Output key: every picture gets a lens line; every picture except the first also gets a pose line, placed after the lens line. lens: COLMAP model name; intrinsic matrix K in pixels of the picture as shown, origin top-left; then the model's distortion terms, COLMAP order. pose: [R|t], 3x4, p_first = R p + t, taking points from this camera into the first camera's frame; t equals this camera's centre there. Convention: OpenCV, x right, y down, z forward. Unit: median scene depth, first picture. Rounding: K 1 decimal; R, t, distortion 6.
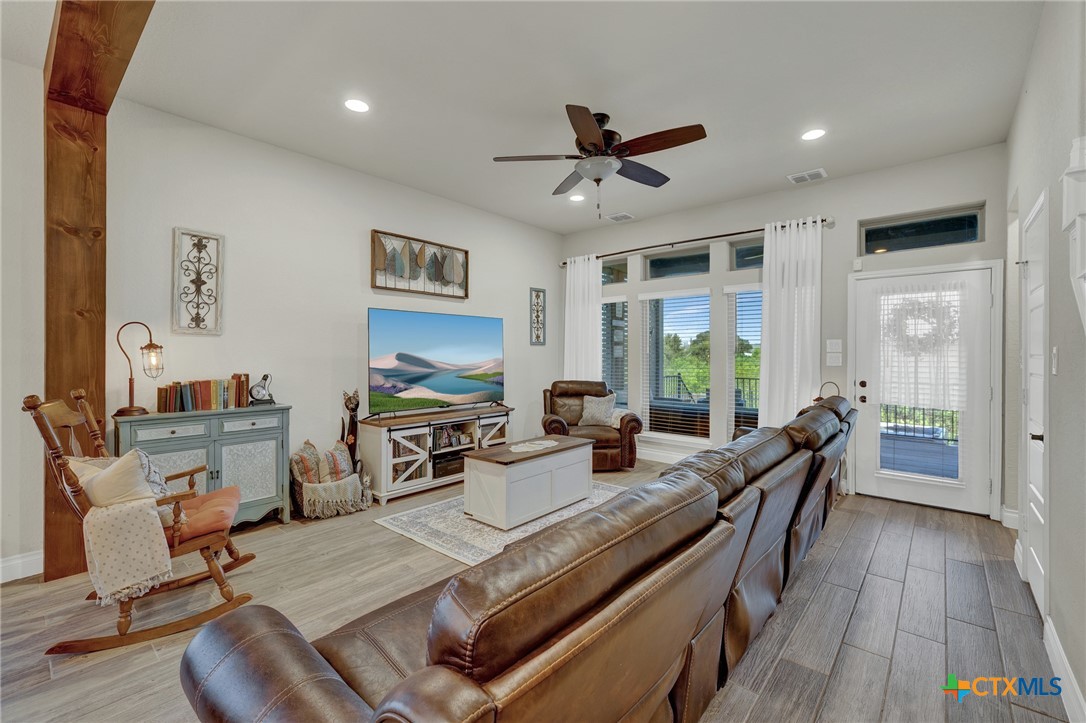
lens RADIAL K [[461.2, 0, 537.7], [0, 461.2, 348.7], [0, 0, 1]] dist [-0.001938, -0.000242]
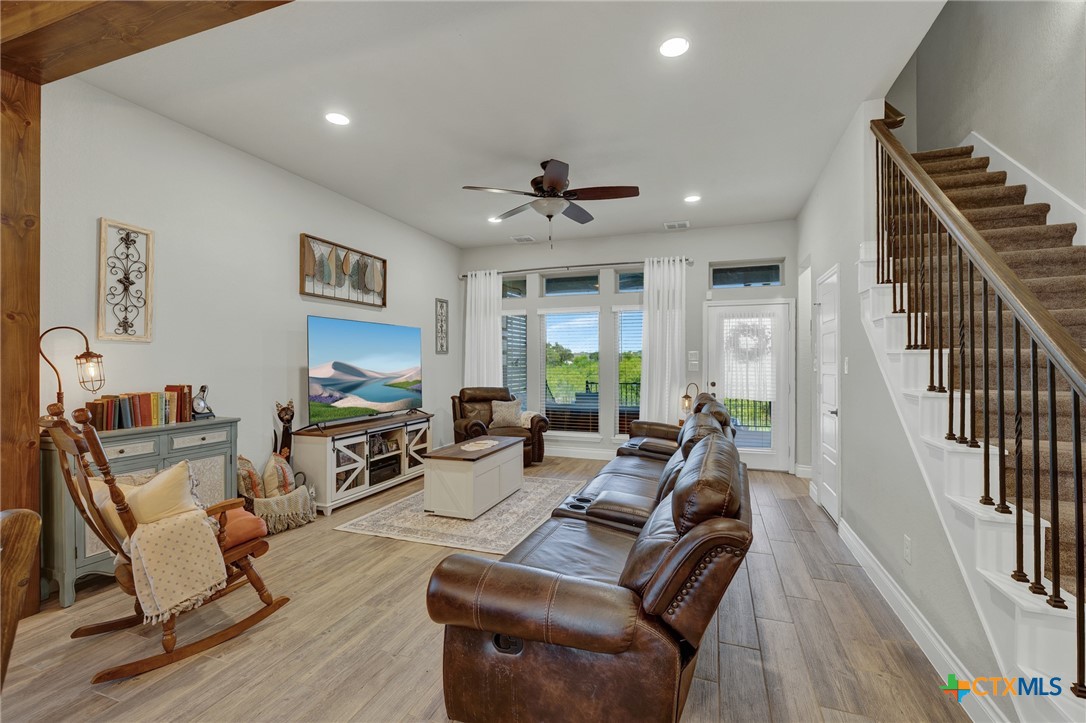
lens RADIAL K [[474.8, 0, 538.9], [0, 474.8, 358.0], [0, 0, 1]] dist [-0.002604, -0.000419]
pose [[0.932040, 0.001330, 0.362352, -0.269044], [-0.002606, 0.999992, 0.003032, -0.003137], [-0.362345, -0.003770, 0.932036, -0.107527]]
